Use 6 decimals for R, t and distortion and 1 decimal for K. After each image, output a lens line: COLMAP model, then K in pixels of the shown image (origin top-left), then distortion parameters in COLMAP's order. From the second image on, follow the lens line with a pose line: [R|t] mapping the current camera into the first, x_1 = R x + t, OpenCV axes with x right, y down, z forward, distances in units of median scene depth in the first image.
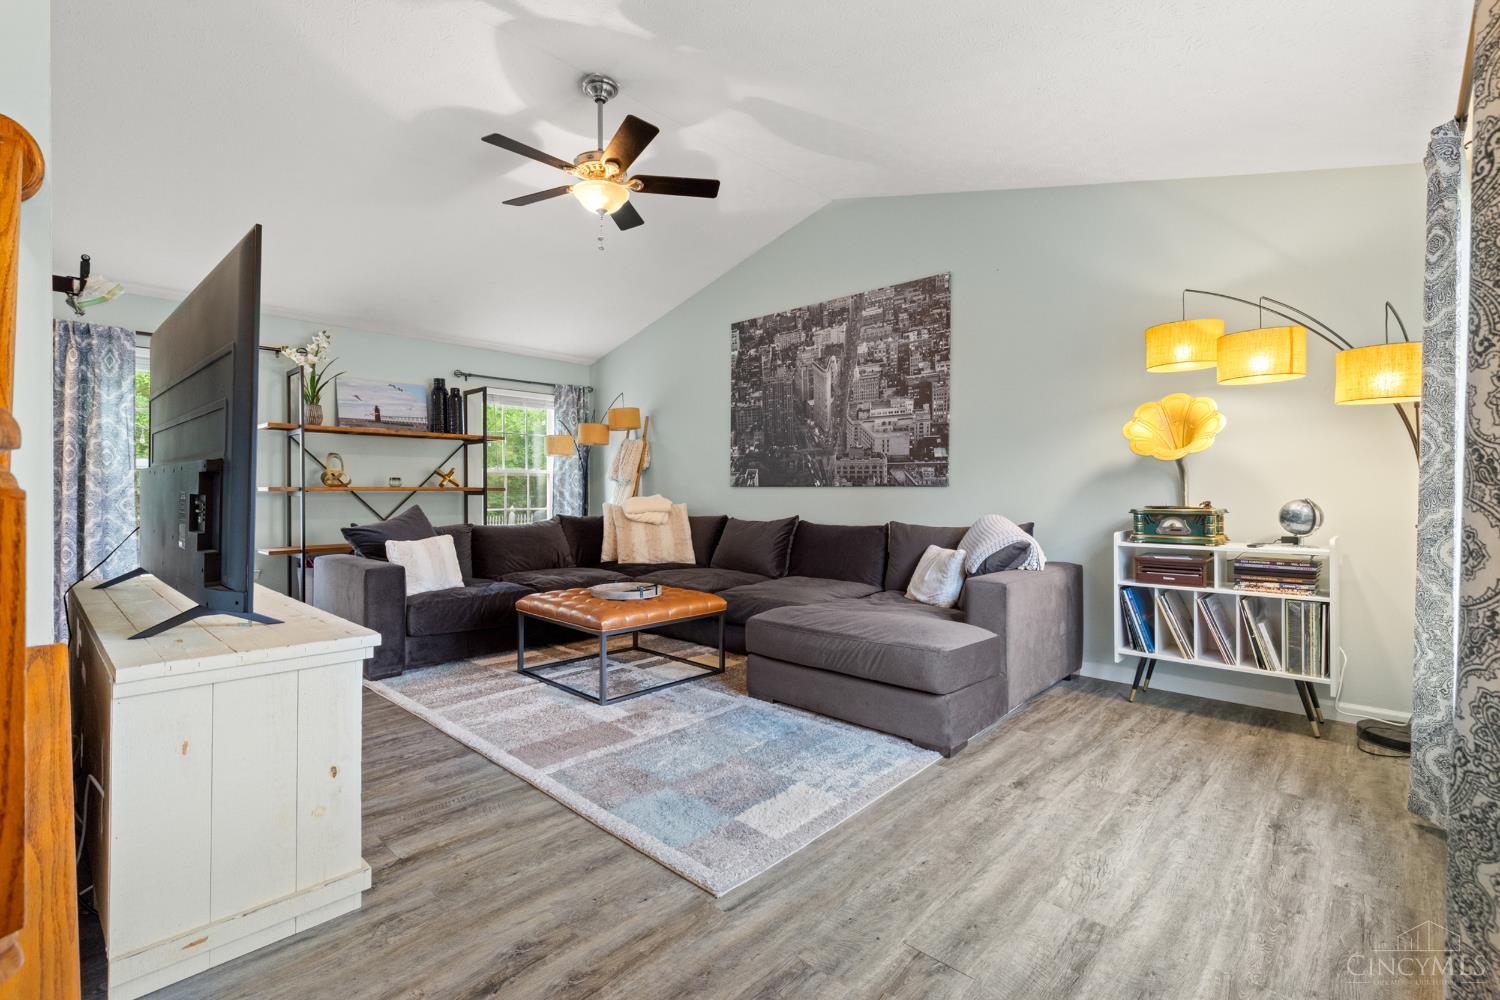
lens RADIAL K [[673.3, 0, 744.3], [0, 673.3, 492.9], [0, 0, 1]] dist [0.005232, -0.000668]
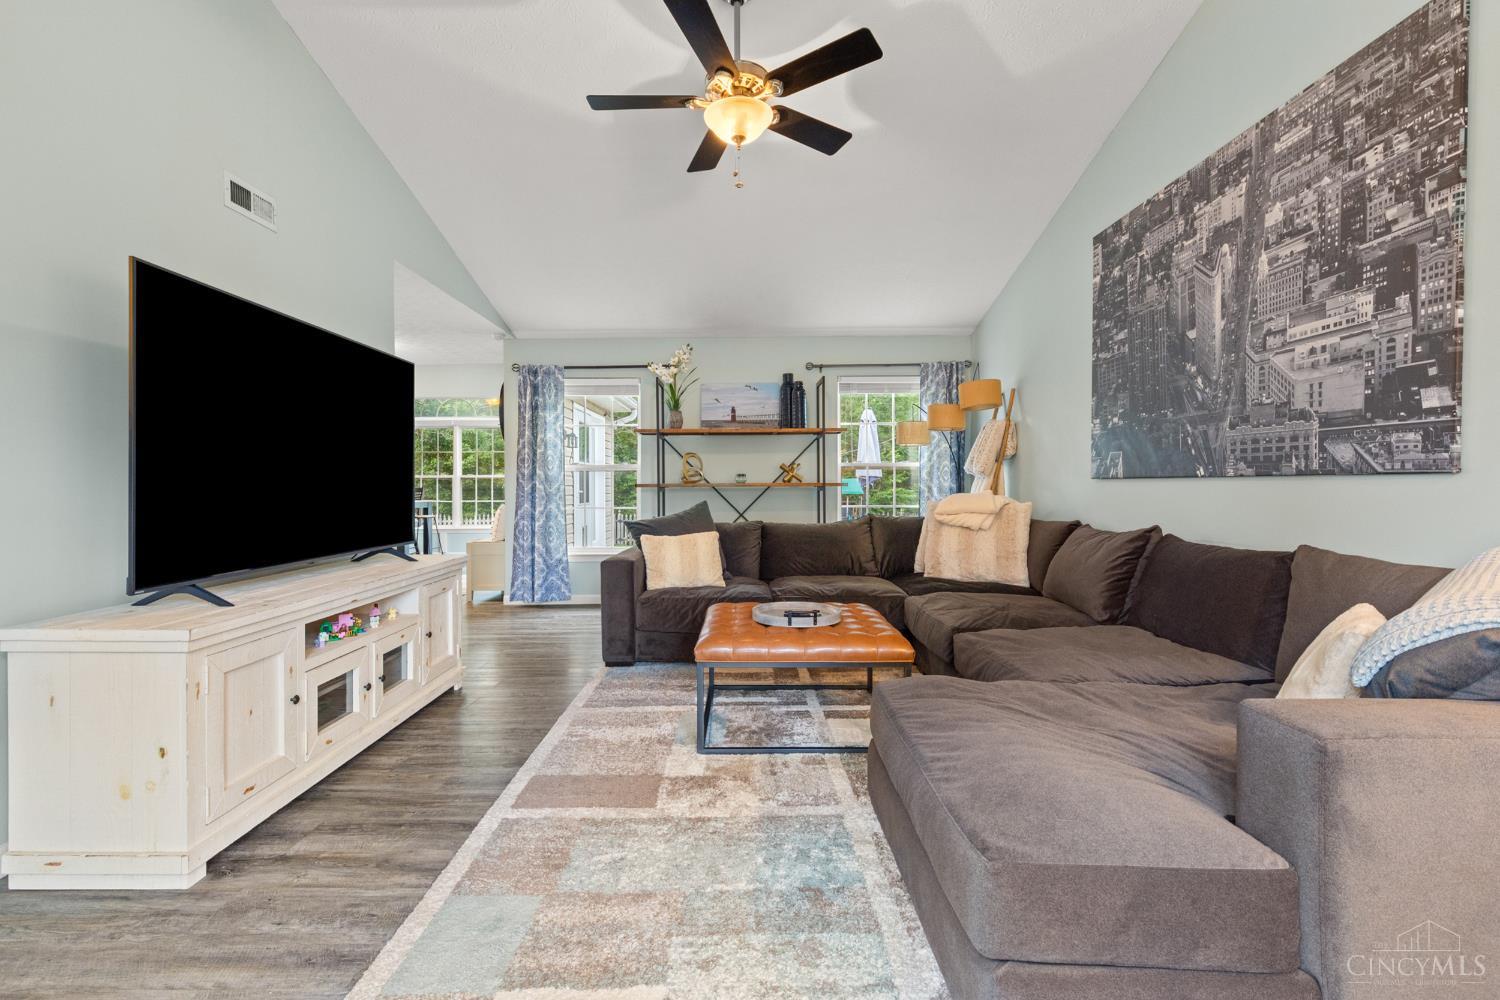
lens RADIAL K [[673.3, 0, 737.2], [0, 673.3, 494.0], [0, 0, 1]] dist [0.005232, -0.000668]
pose [[0.682755, 0.004826, -0.730632, 0.293154], [0.002627, 0.999956, 0.009060, -0.001420], [0.730643, -0.008105, 0.682712, 0.346507]]
